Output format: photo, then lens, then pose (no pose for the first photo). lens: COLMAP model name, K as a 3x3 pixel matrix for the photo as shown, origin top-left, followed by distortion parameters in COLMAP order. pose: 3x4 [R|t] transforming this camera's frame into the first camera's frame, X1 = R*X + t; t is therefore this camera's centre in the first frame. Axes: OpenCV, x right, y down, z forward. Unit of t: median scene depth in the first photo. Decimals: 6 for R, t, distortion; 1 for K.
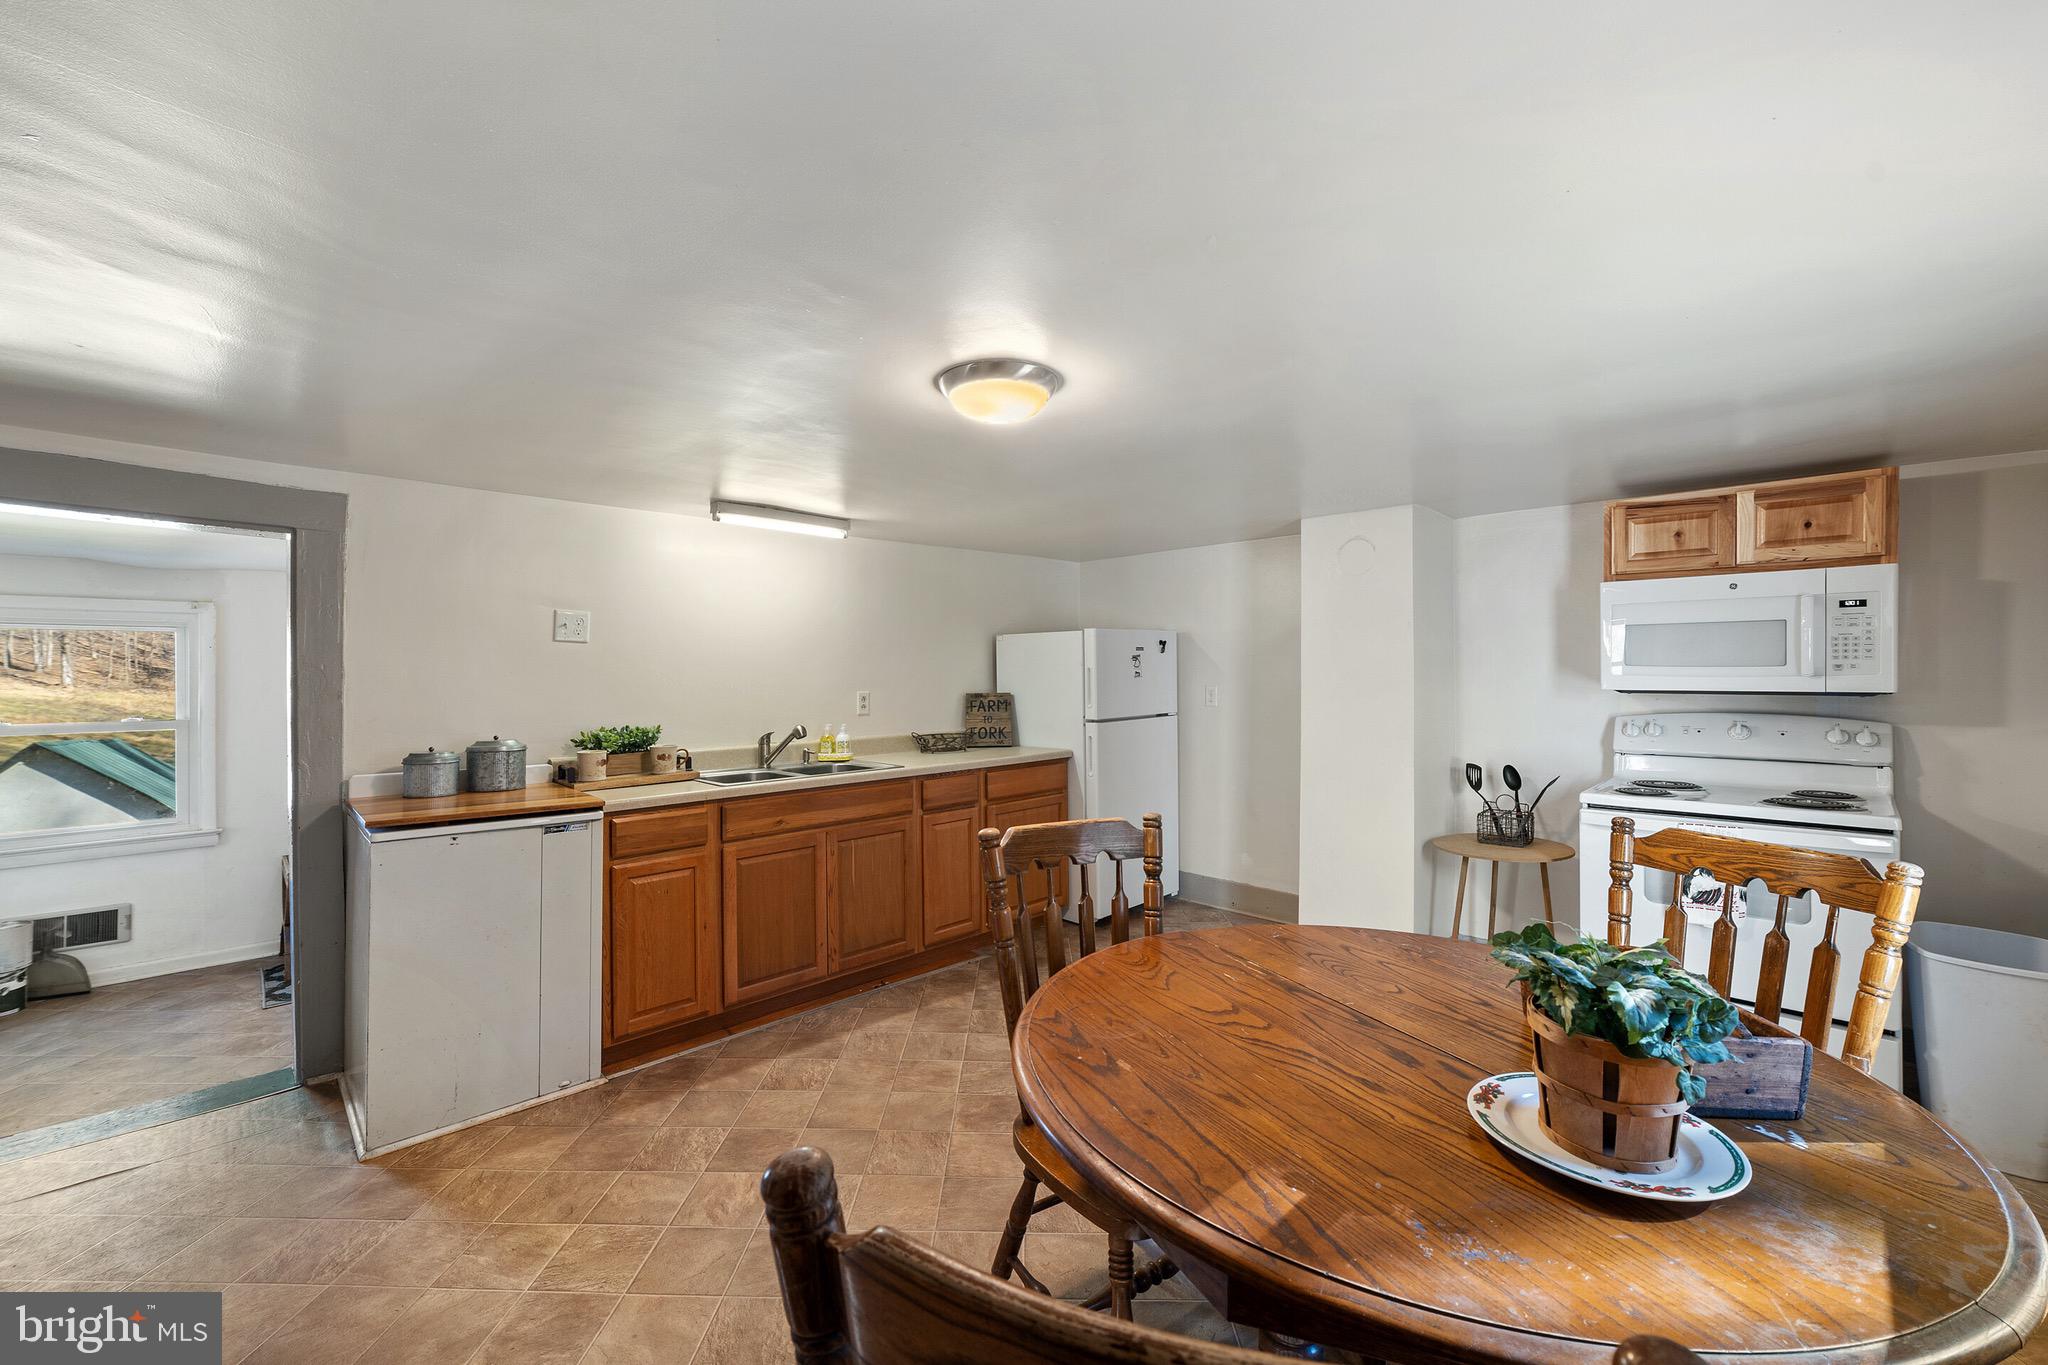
lens RADIAL K [[803.2, 0, 1014.9], [0, 803.2, 676.4], [0, 0, 1]] dist [-0.015574, 0.000744]
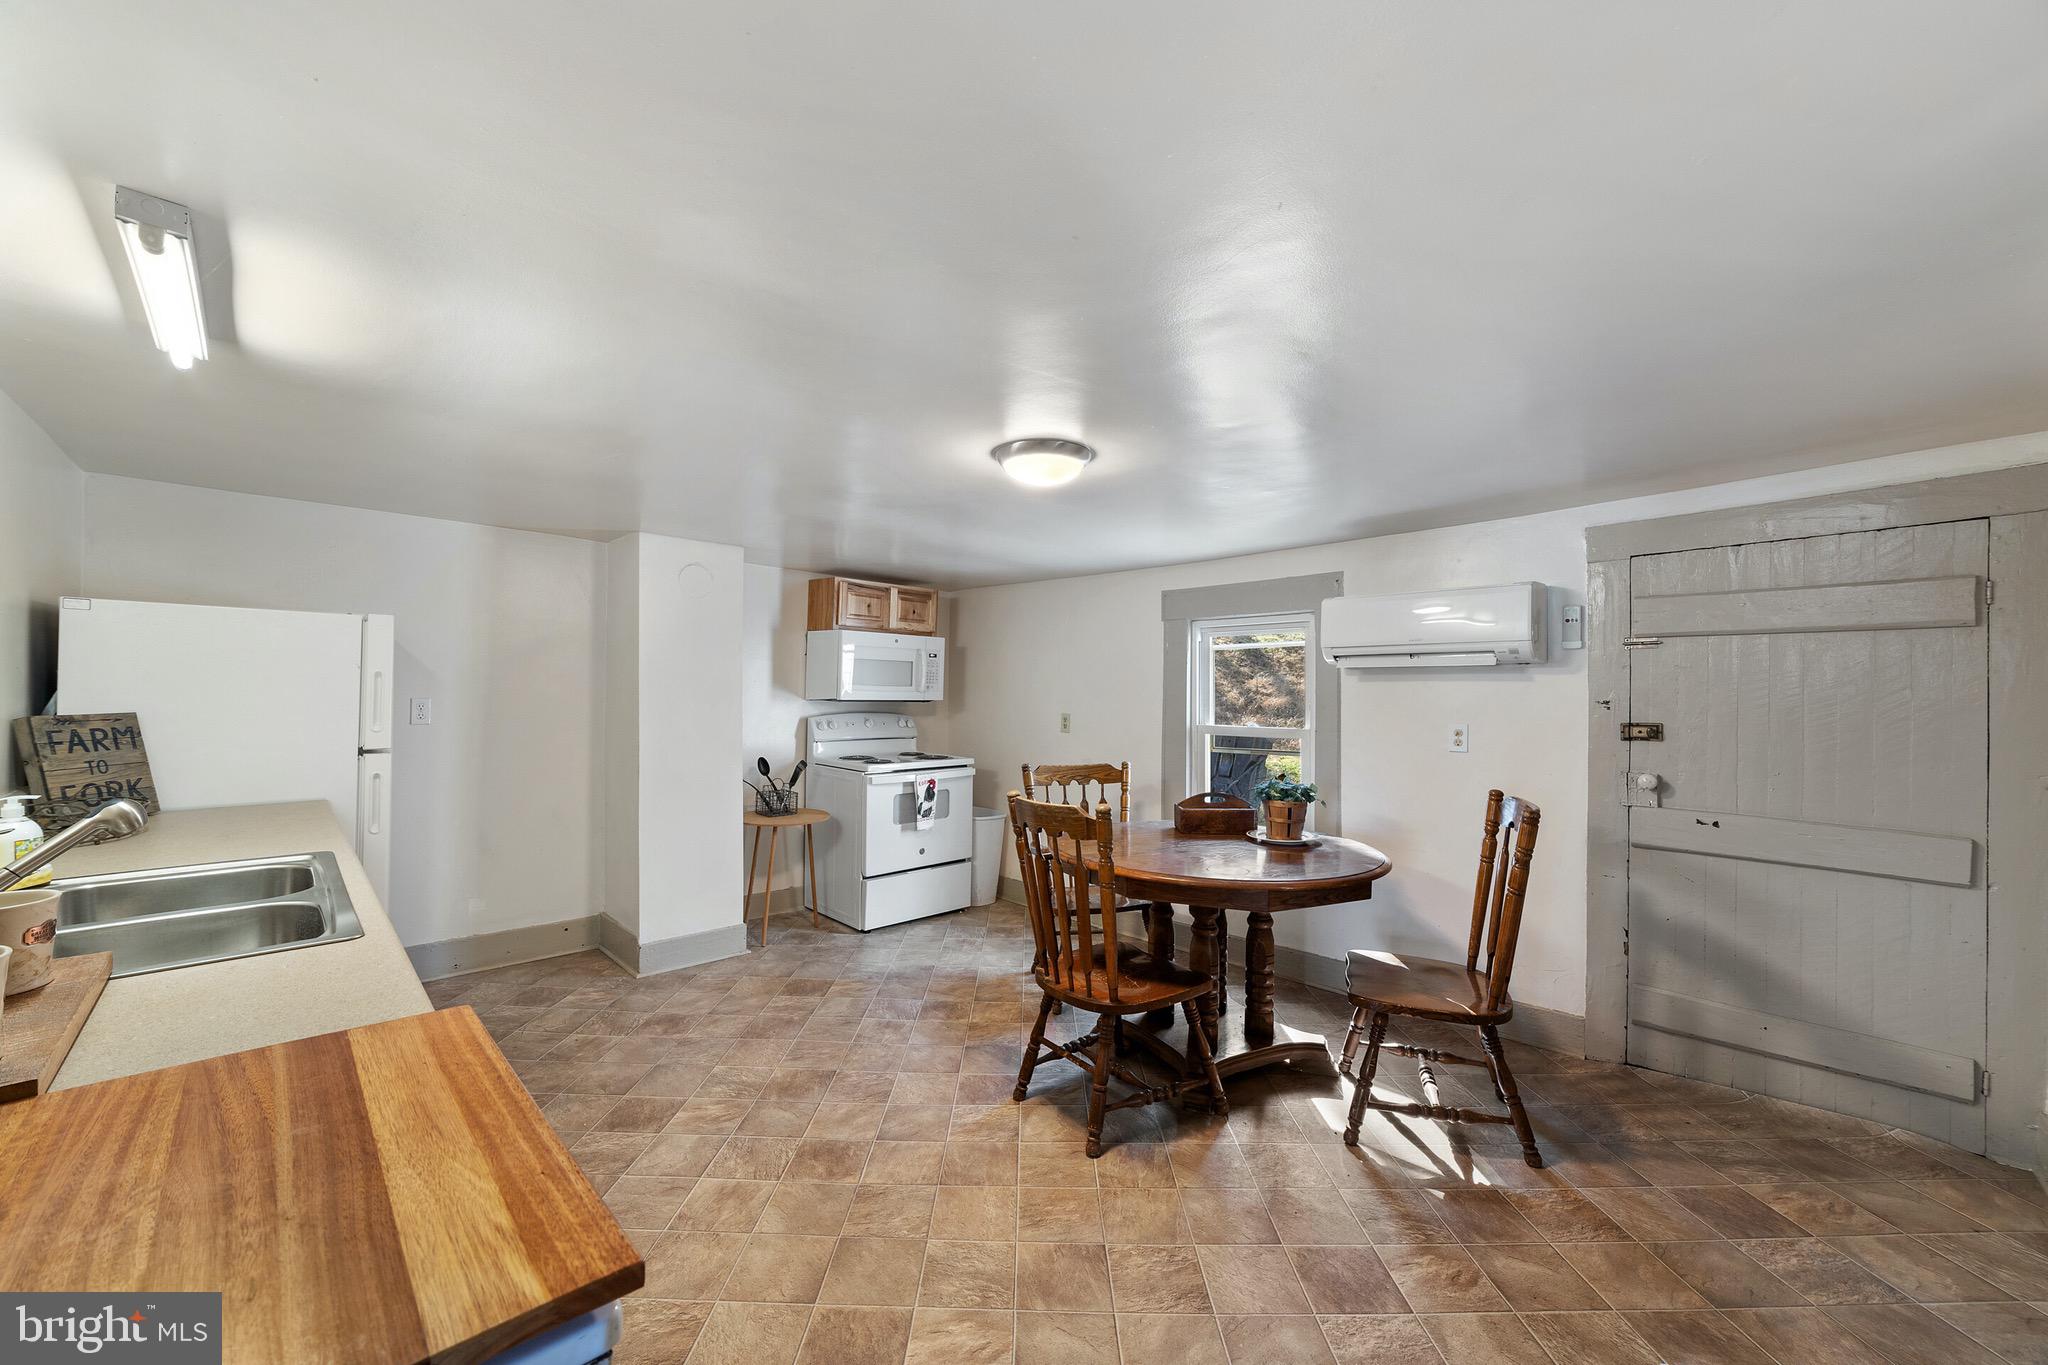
lens RADIAL K [[803.2, 0, 1015.0], [0, 803.2, 690.7], [0, 0, 1]] dist [-0.015574, 0.000744]
pose [[-0.004269, 0.002929, 0.999987, -0.889897], [-0.013413, 0.999906, -0.002986, -0.000312], [-0.999901, -0.013425, -0.004229, 0.734644]]
